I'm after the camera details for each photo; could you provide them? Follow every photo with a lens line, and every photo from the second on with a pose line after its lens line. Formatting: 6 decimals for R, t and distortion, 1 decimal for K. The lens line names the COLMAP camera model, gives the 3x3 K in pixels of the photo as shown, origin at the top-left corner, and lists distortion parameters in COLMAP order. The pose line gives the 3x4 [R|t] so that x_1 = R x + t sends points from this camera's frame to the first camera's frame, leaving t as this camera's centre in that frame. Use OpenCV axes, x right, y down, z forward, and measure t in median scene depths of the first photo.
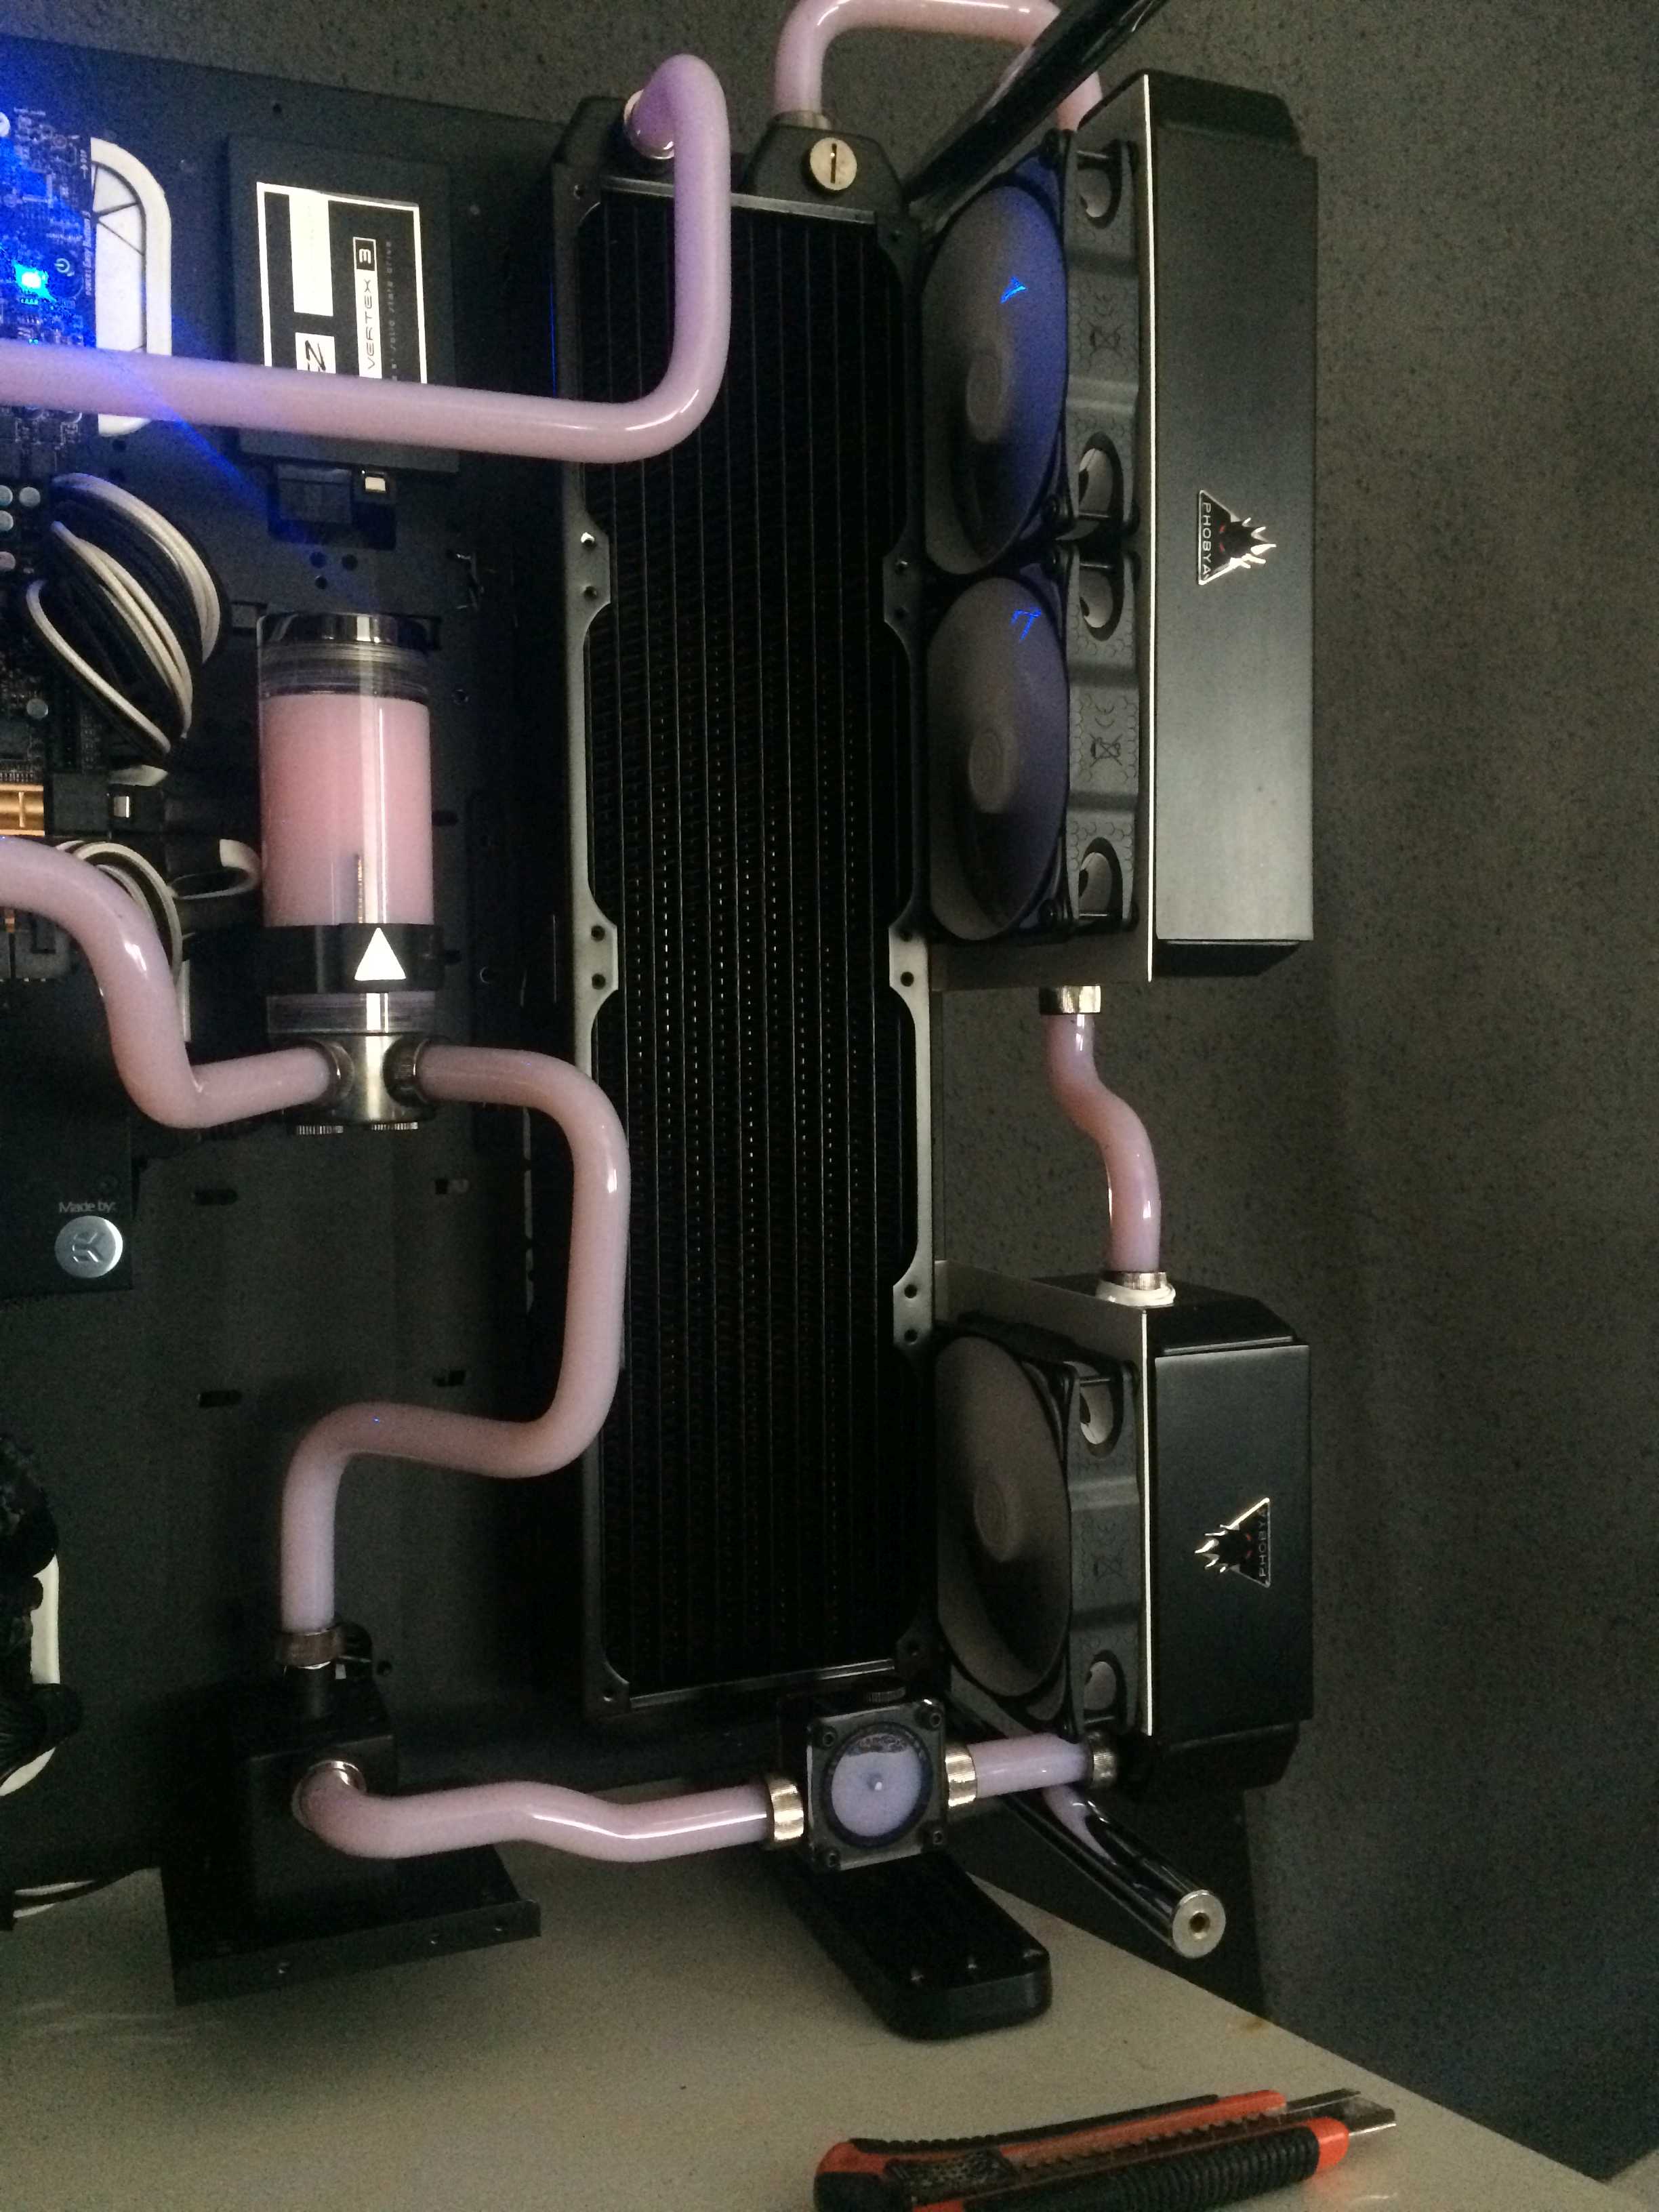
lens RADIAL K [[1904.7, 0, 834.0], [0, 1904.7, 1096.0], [0, 0, 1]] dist [0.076983, -0.115103]
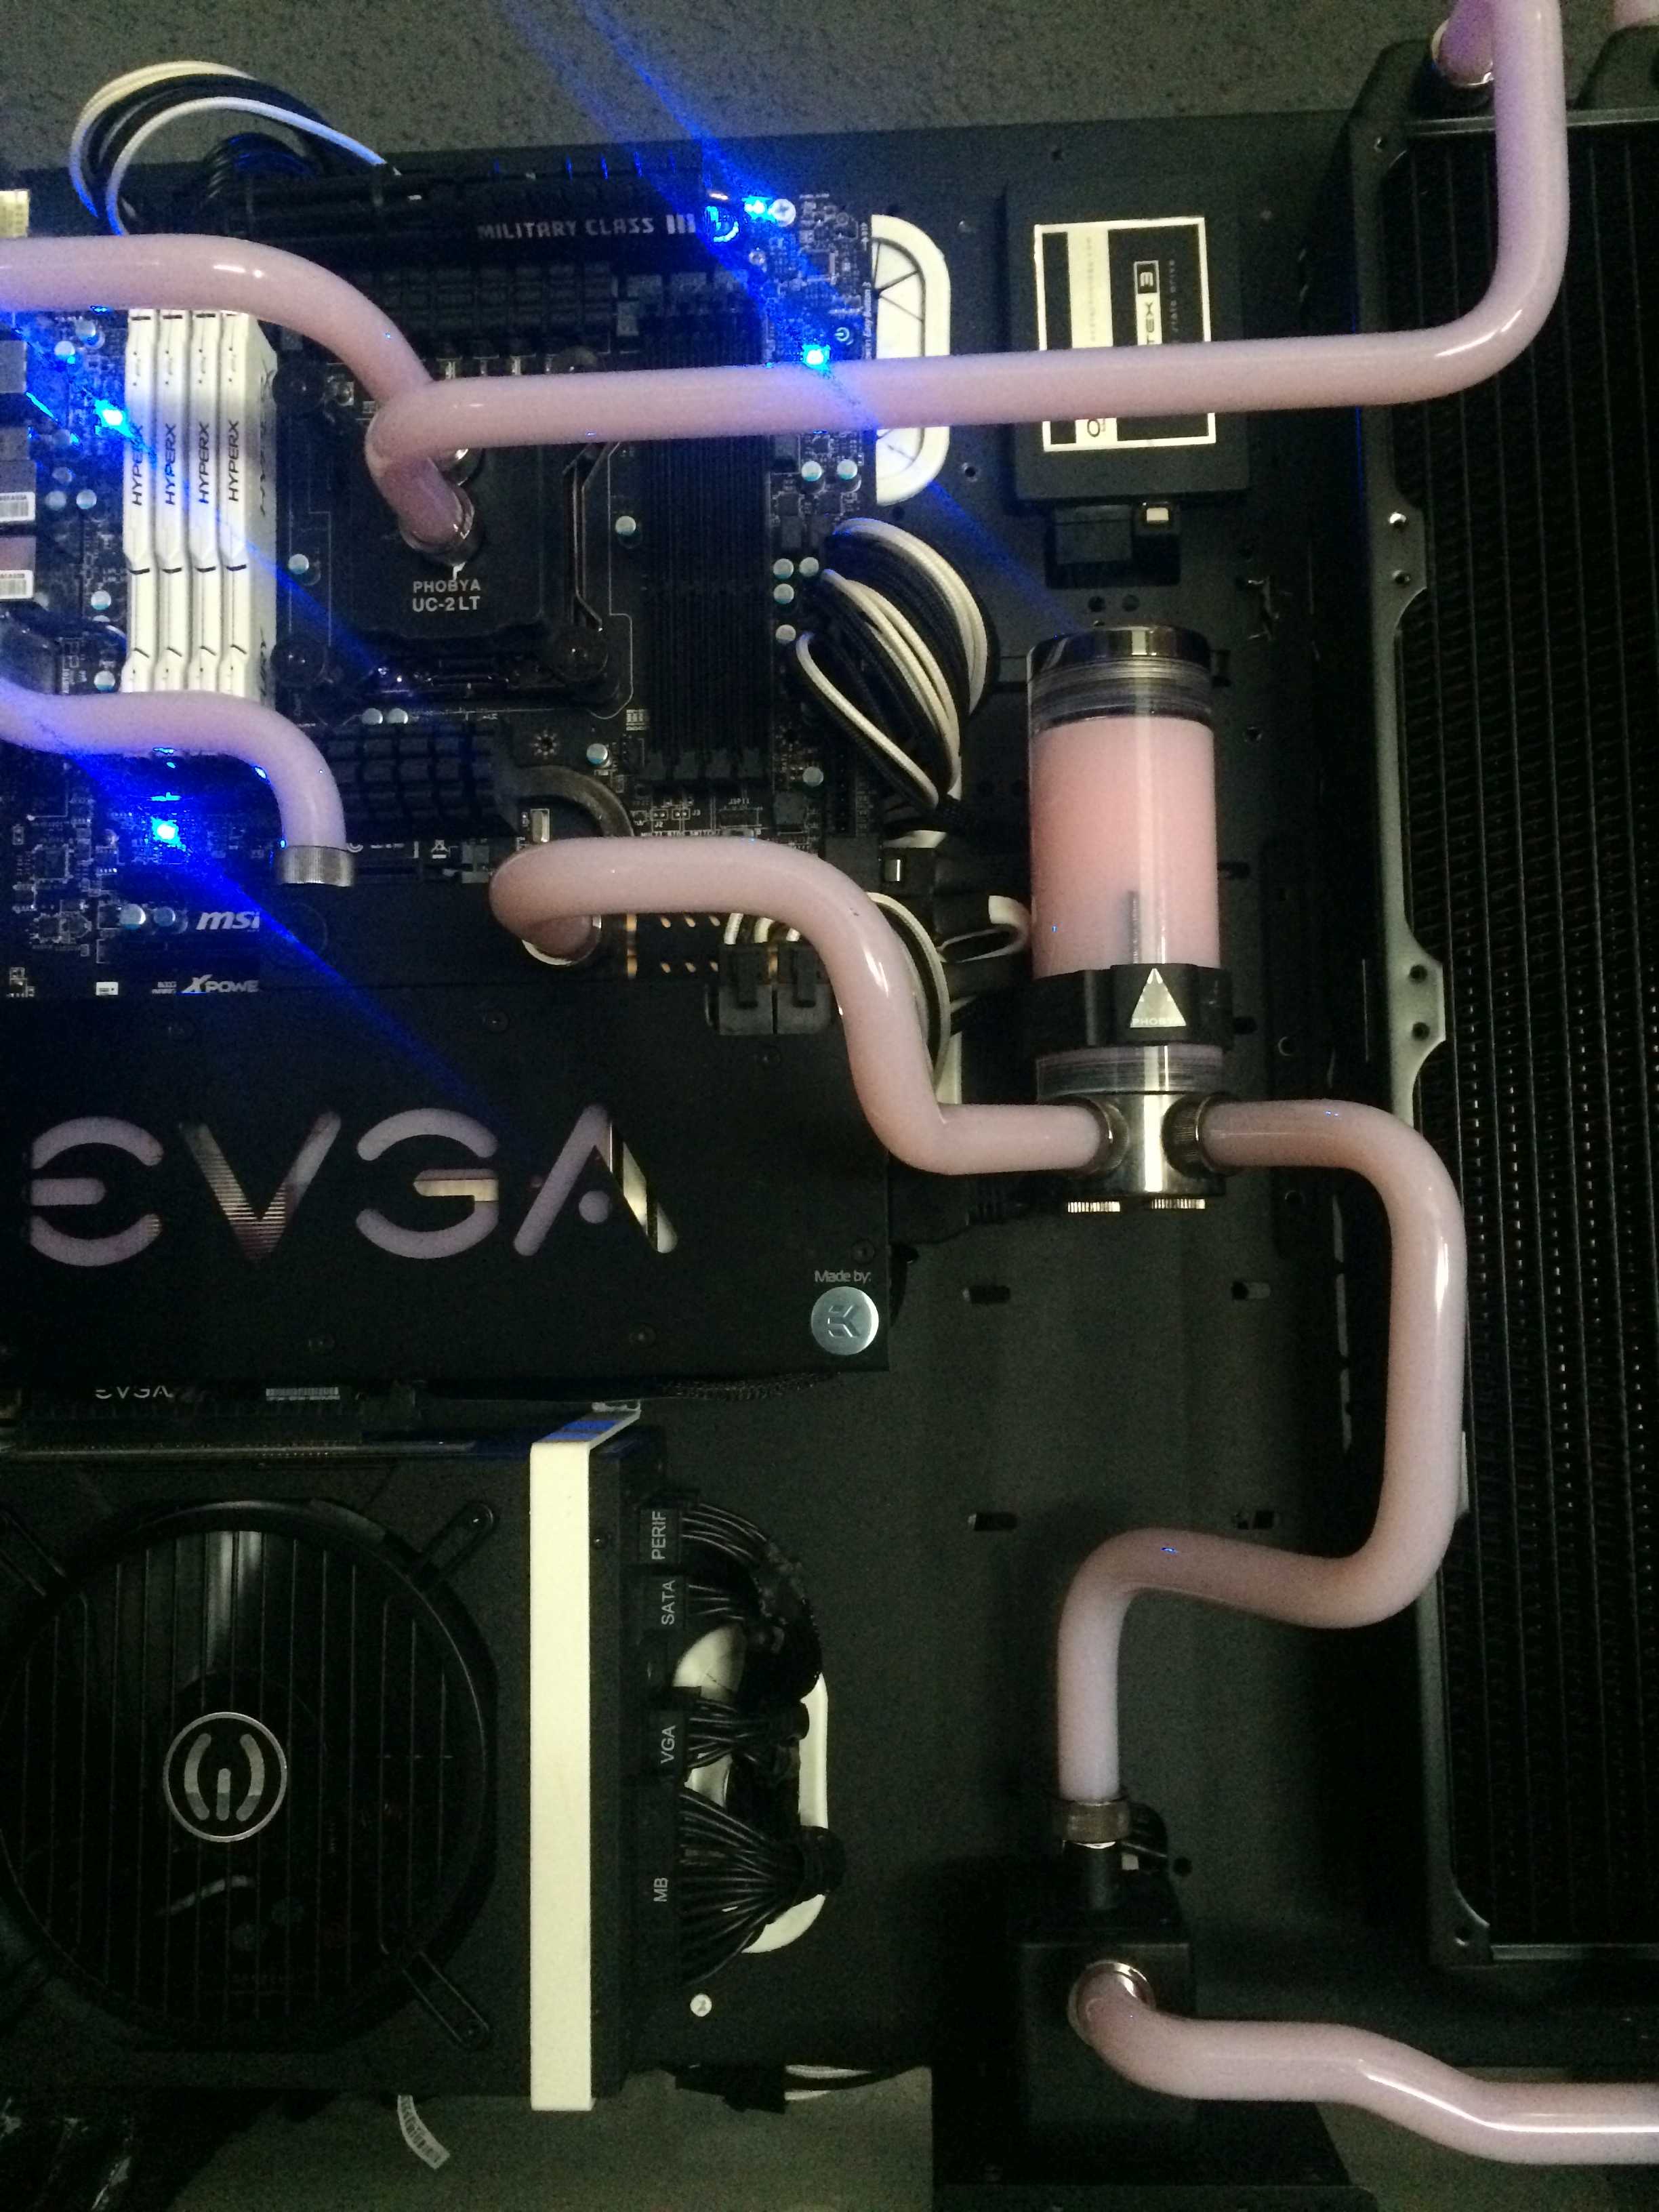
lens RADIAL K [[1904.7, 0, 829.0], [0, 1904.7, 1098.9], [0, 0, 1]] dist [0.076983, -0.115103]
pose [[0.908258, -0.039483, -0.416544, -0.011706], [-0.011170, 0.992895, -0.118468, 0.071475], [0.418262, 0.112252, 0.901364, 0.149705]]
